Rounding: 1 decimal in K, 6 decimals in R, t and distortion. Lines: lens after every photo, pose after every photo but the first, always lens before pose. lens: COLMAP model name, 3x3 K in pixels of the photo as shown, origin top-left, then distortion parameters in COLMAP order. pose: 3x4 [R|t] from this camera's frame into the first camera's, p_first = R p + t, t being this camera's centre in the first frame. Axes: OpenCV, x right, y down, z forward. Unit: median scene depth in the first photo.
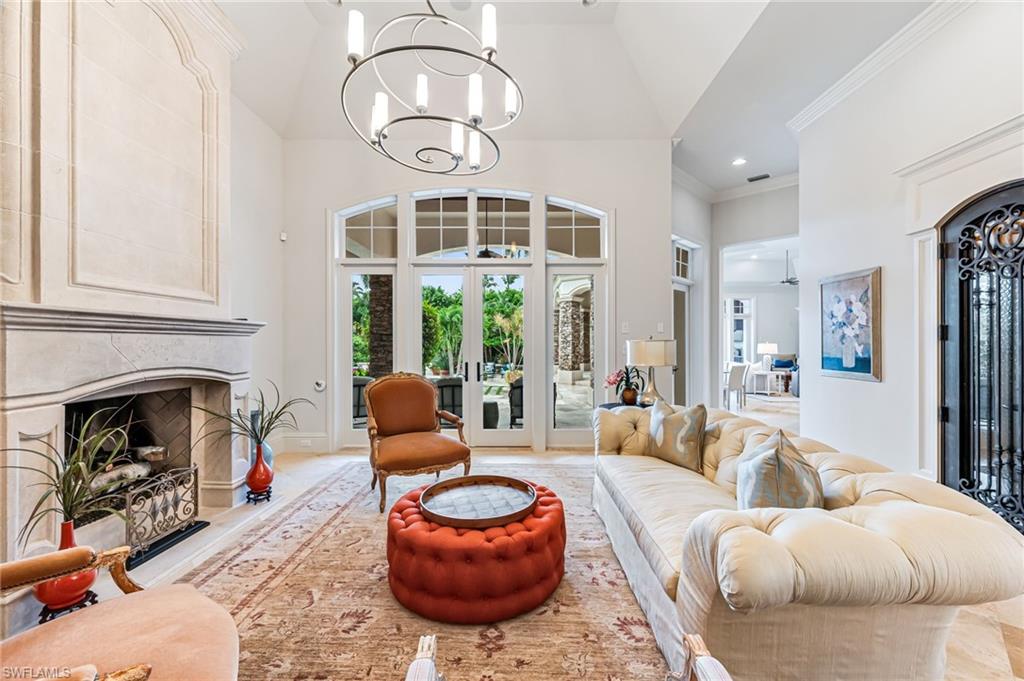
lens RADIAL K [[401.3, 0, 515.7], [0, 401.3, 343.7], [0, 0, 1]] dist [-0.003819, 0.000087]
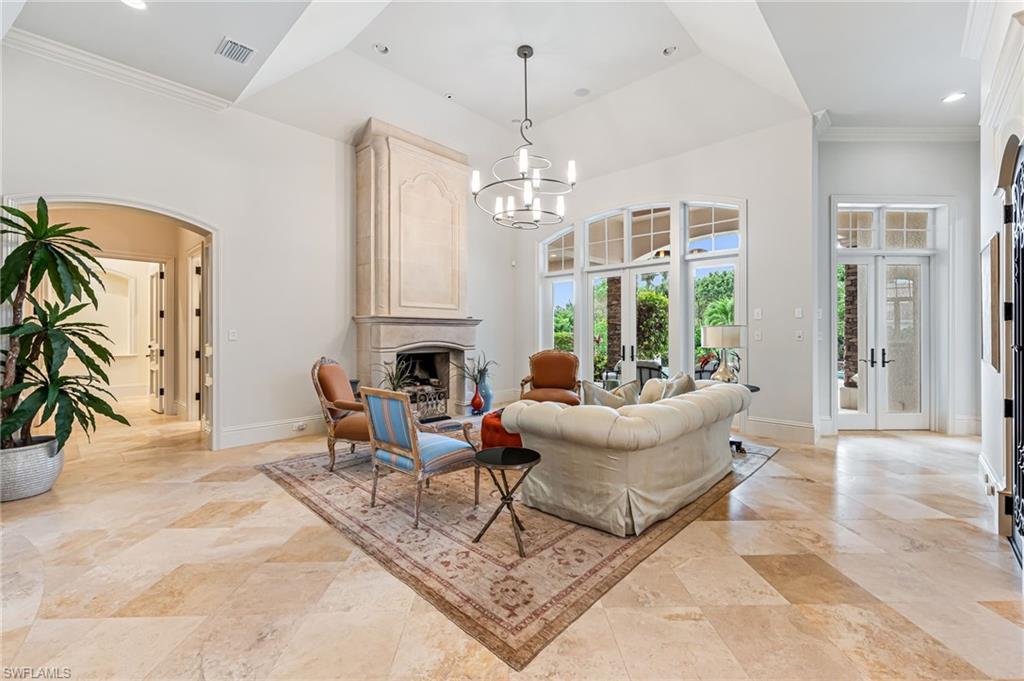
lens RADIAL K [[401.3, 0, 505.2], [0, 401.3, 334.4], [0, 0, 1]] dist [-0.003819, 0.000087]
pose [[0.734972, 0.000773, -0.678097, 0.752094], [-0.000895, 1.000000, 0.000170, 0.019400], [0.678097, 0.000482, 0.734972, -0.290066]]
